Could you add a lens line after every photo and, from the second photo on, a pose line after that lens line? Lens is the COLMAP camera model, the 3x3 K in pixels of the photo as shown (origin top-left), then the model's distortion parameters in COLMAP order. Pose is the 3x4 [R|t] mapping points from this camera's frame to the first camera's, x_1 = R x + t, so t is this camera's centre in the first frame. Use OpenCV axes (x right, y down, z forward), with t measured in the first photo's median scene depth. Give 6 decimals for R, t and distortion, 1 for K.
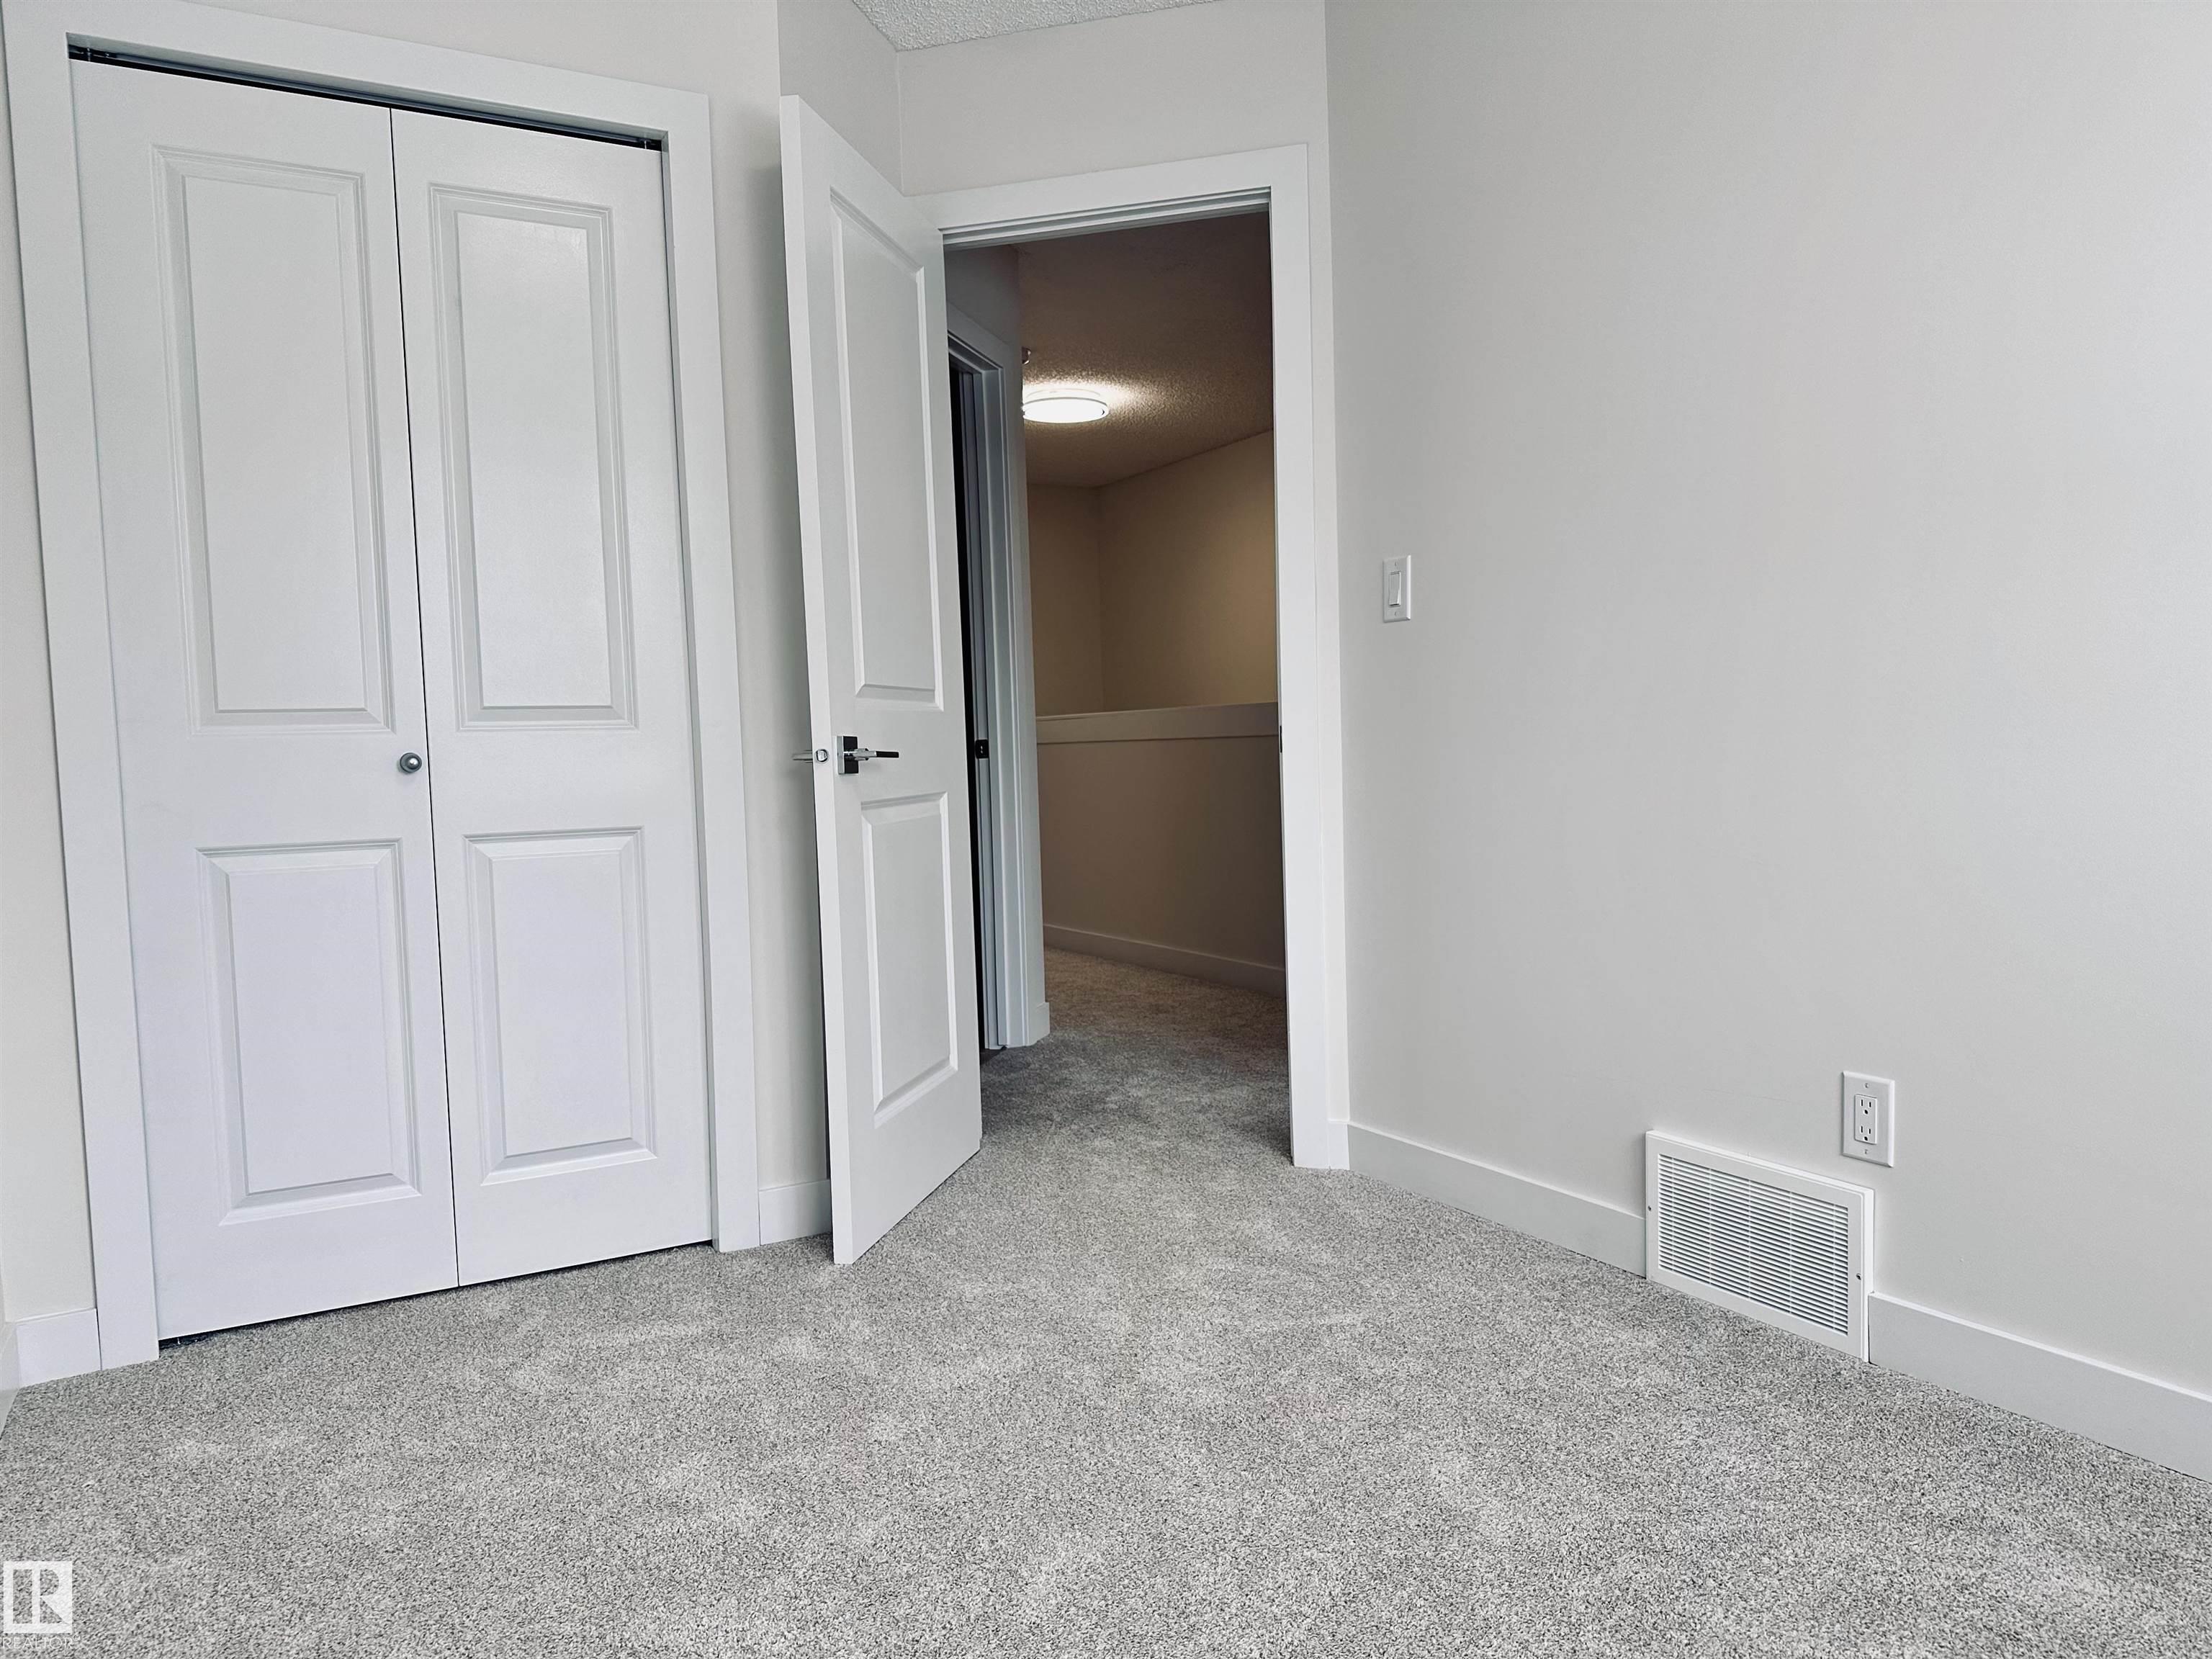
lens RADIAL K [[1604.9, 0, 1109.4], [0, 1604.9, 834.0], [0, 0, 1]] dist [0.006084, -0.046120]
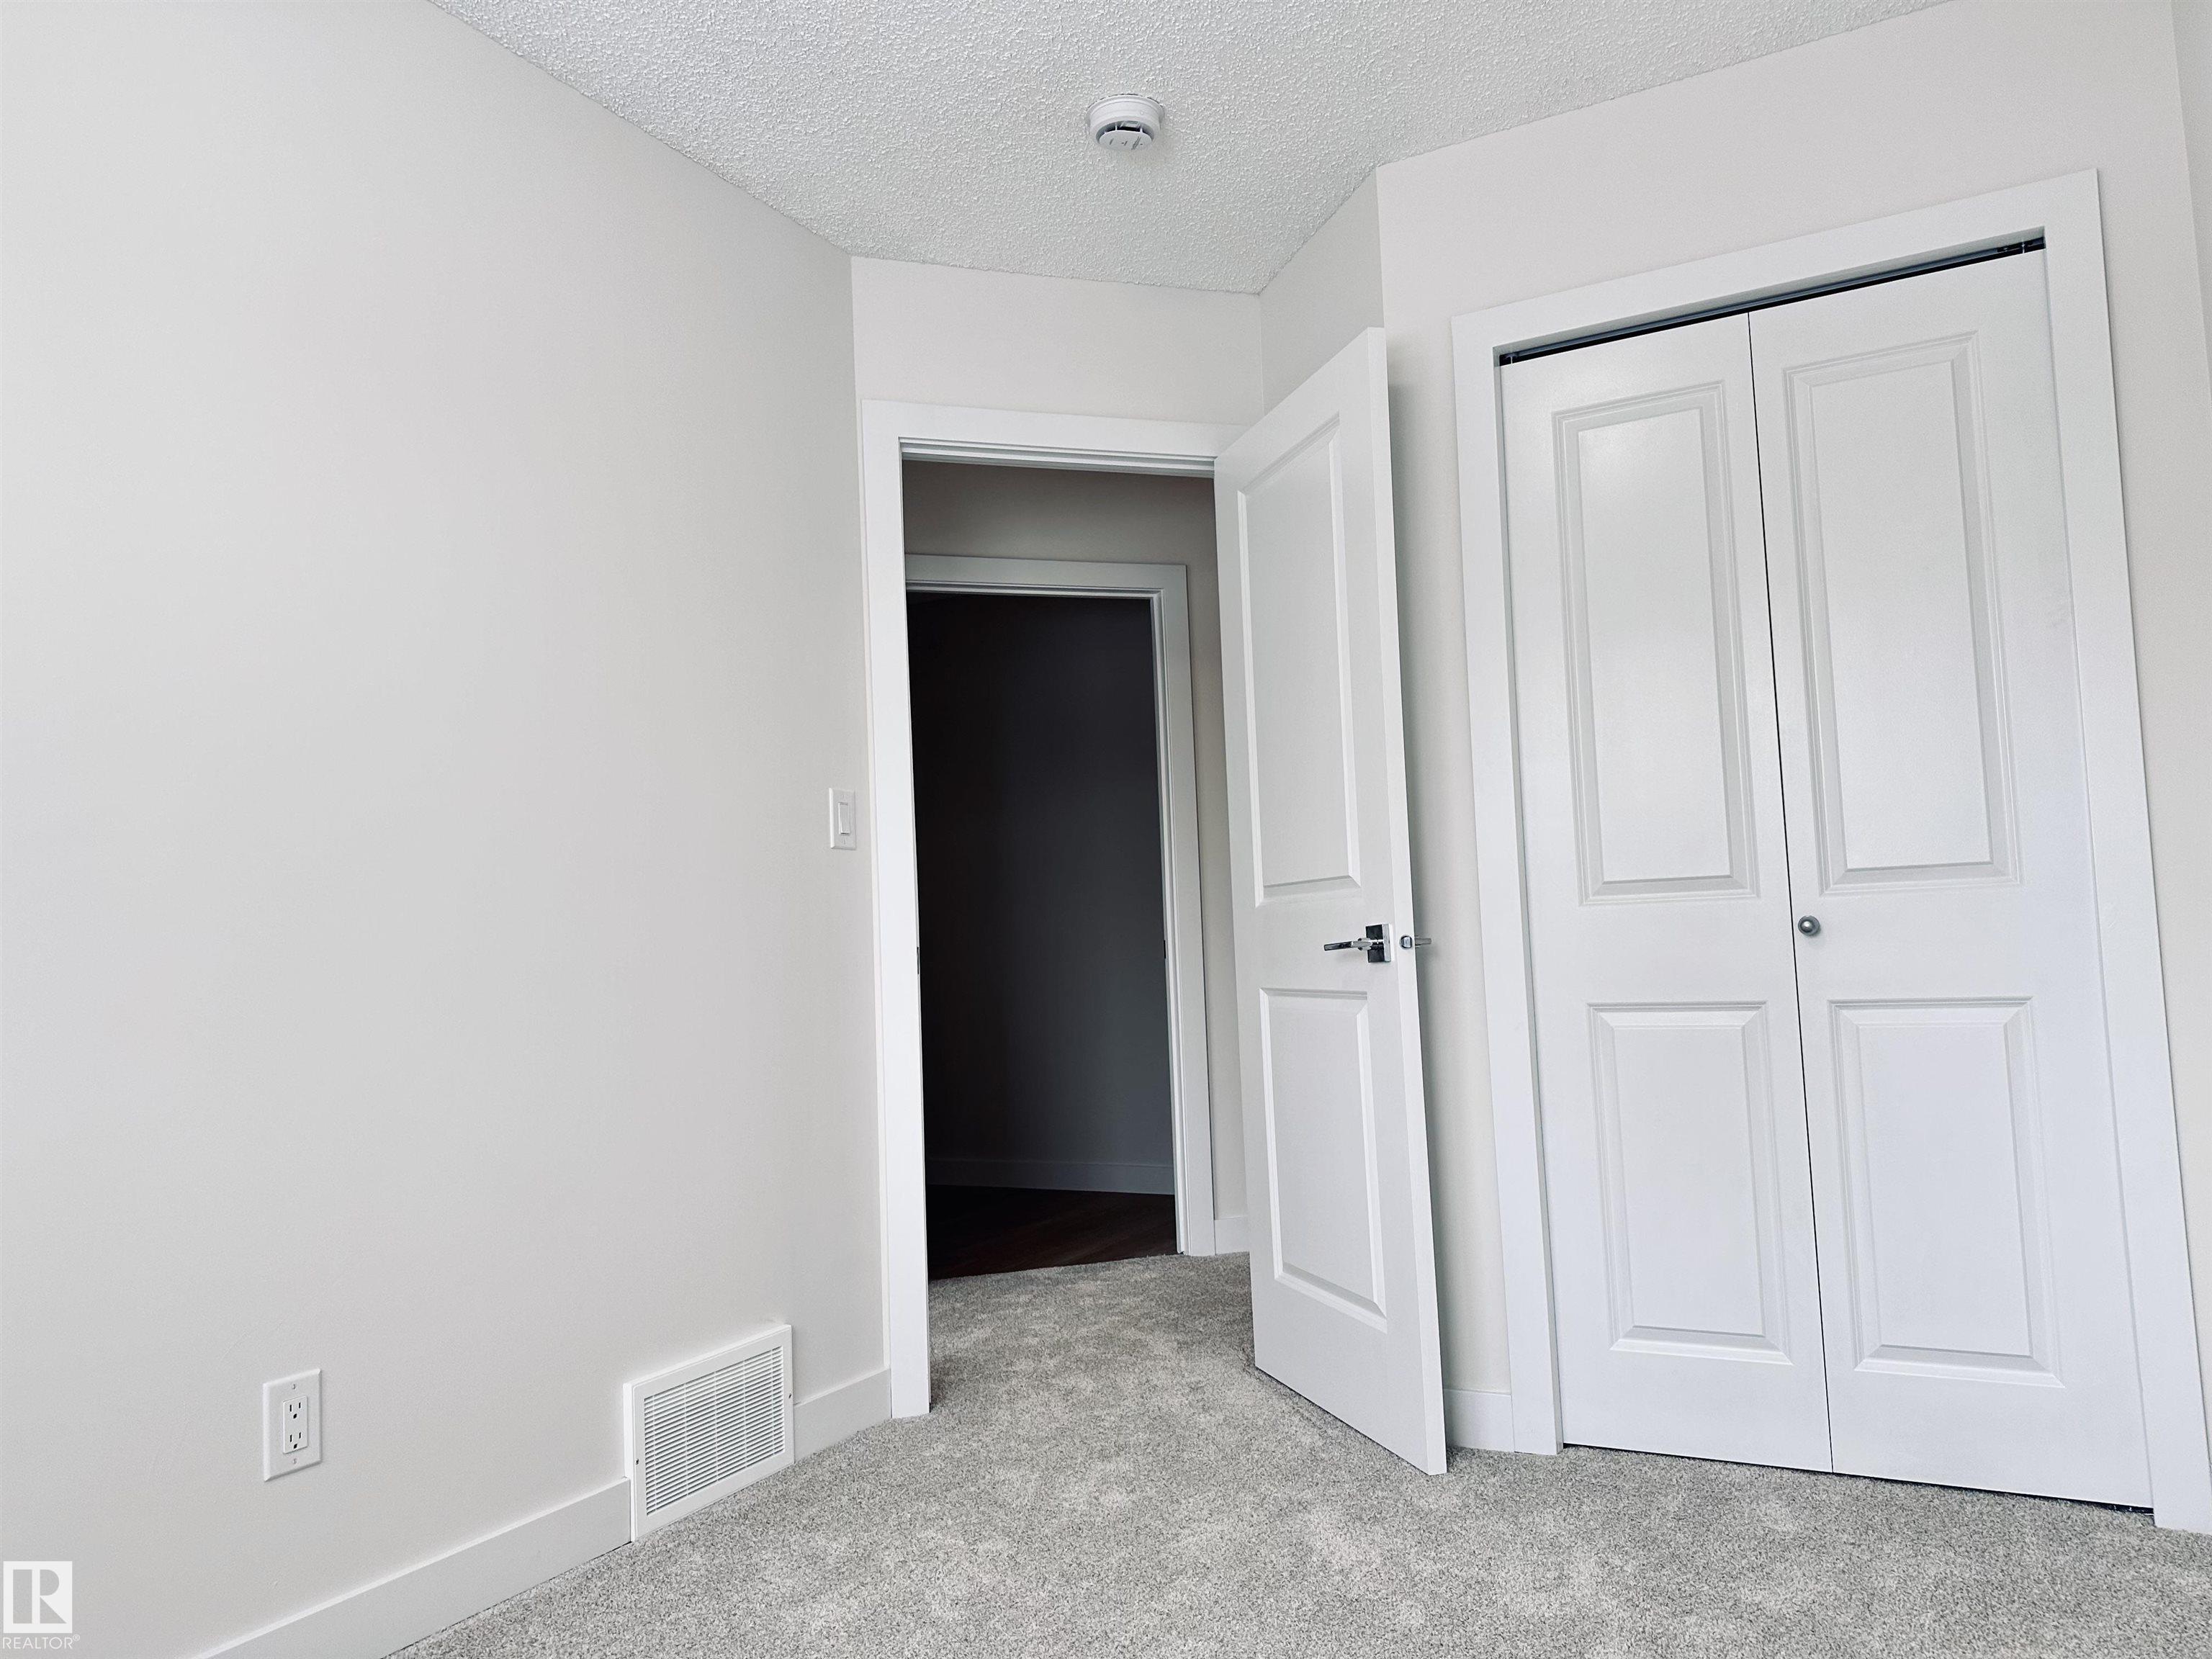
lens RADIAL K [[1538.3, 0, 1112.9], [0, 1538.3, 826.3], [0, 0, 1]] dist [0.111993, -0.166374]
pose [[0.490361, -0.063297, -0.869218, 0.239467], [-0.023597, 0.996029, -0.085843, -0.014068], [0.871200, 0.062605, 0.486920, 0.150558]]
